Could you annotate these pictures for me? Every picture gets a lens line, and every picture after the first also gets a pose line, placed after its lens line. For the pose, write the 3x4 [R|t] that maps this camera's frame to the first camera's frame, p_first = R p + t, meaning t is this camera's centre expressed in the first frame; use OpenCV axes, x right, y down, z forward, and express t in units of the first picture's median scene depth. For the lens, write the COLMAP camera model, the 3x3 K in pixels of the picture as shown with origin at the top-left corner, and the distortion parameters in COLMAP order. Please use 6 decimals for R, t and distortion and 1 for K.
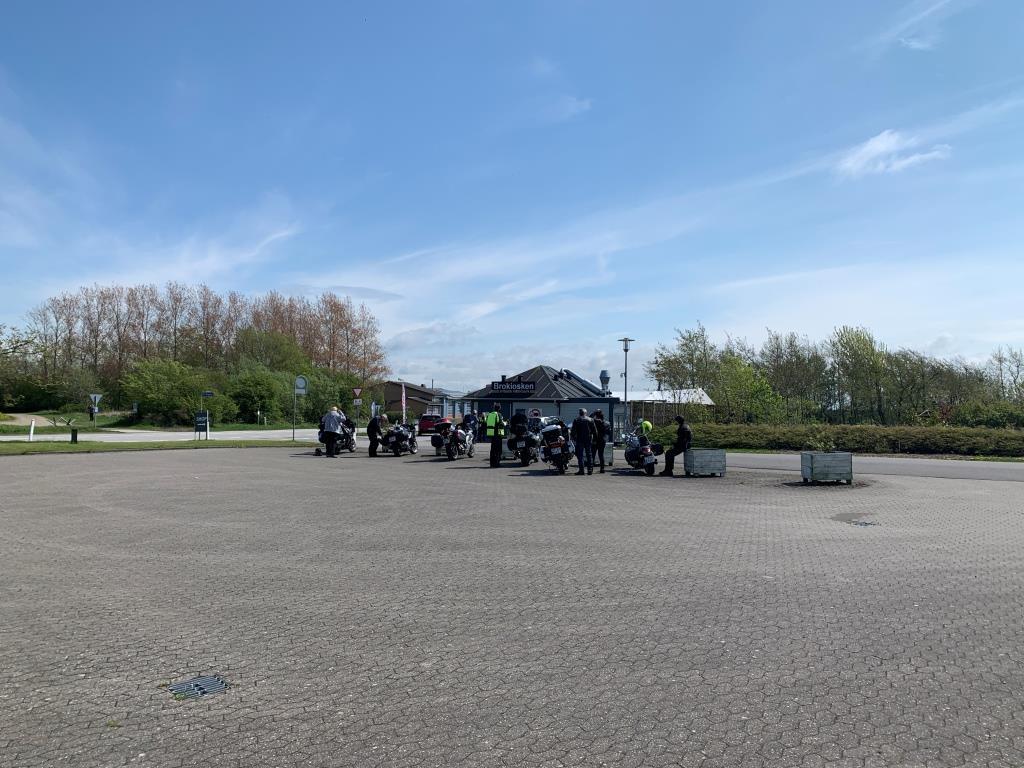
lens RADIAL K [[755.9, 0, 512.0], [0, 755.9, 384.0], [0, 0, 1]] dist [0.022392, -0.039104]
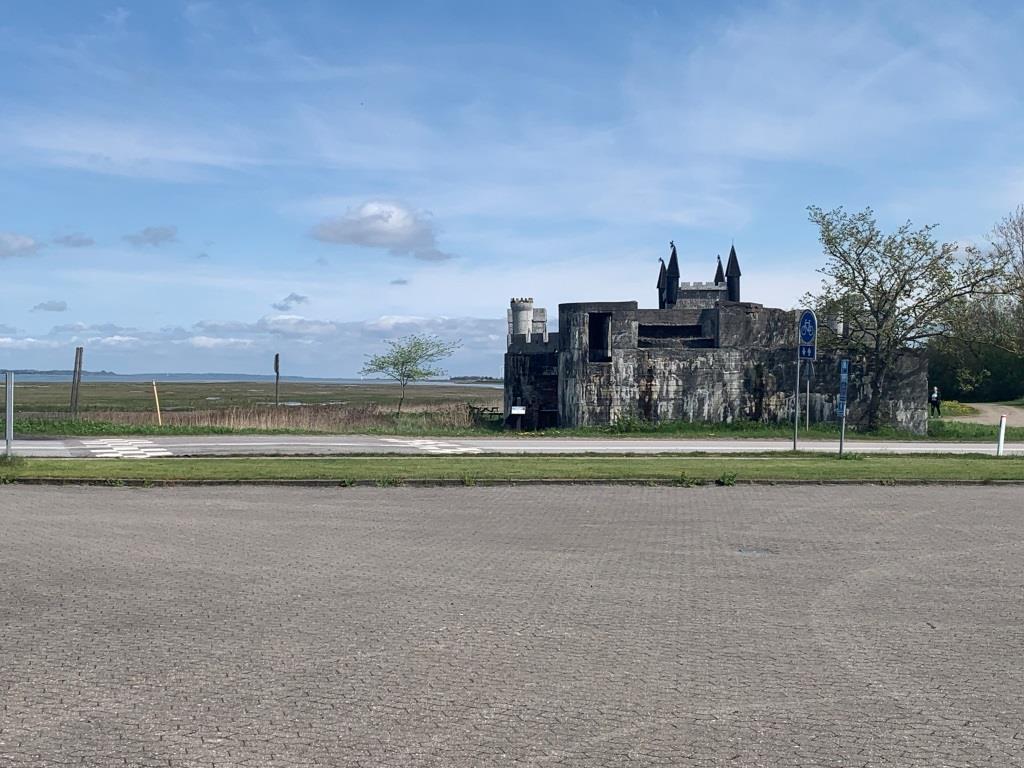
lens RADIAL K [[1250.2, 0, 512.0], [0, 1250.2, 384.0], [0, 0, 1]] dist [0.040886, 0.036812]
pose [[0.586302, -0.006112, -0.810070, -0.106153], [0.024876, 0.999636, 0.010462, 0.006628], [0.809711, -0.026285, 0.586240, 0.183323]]
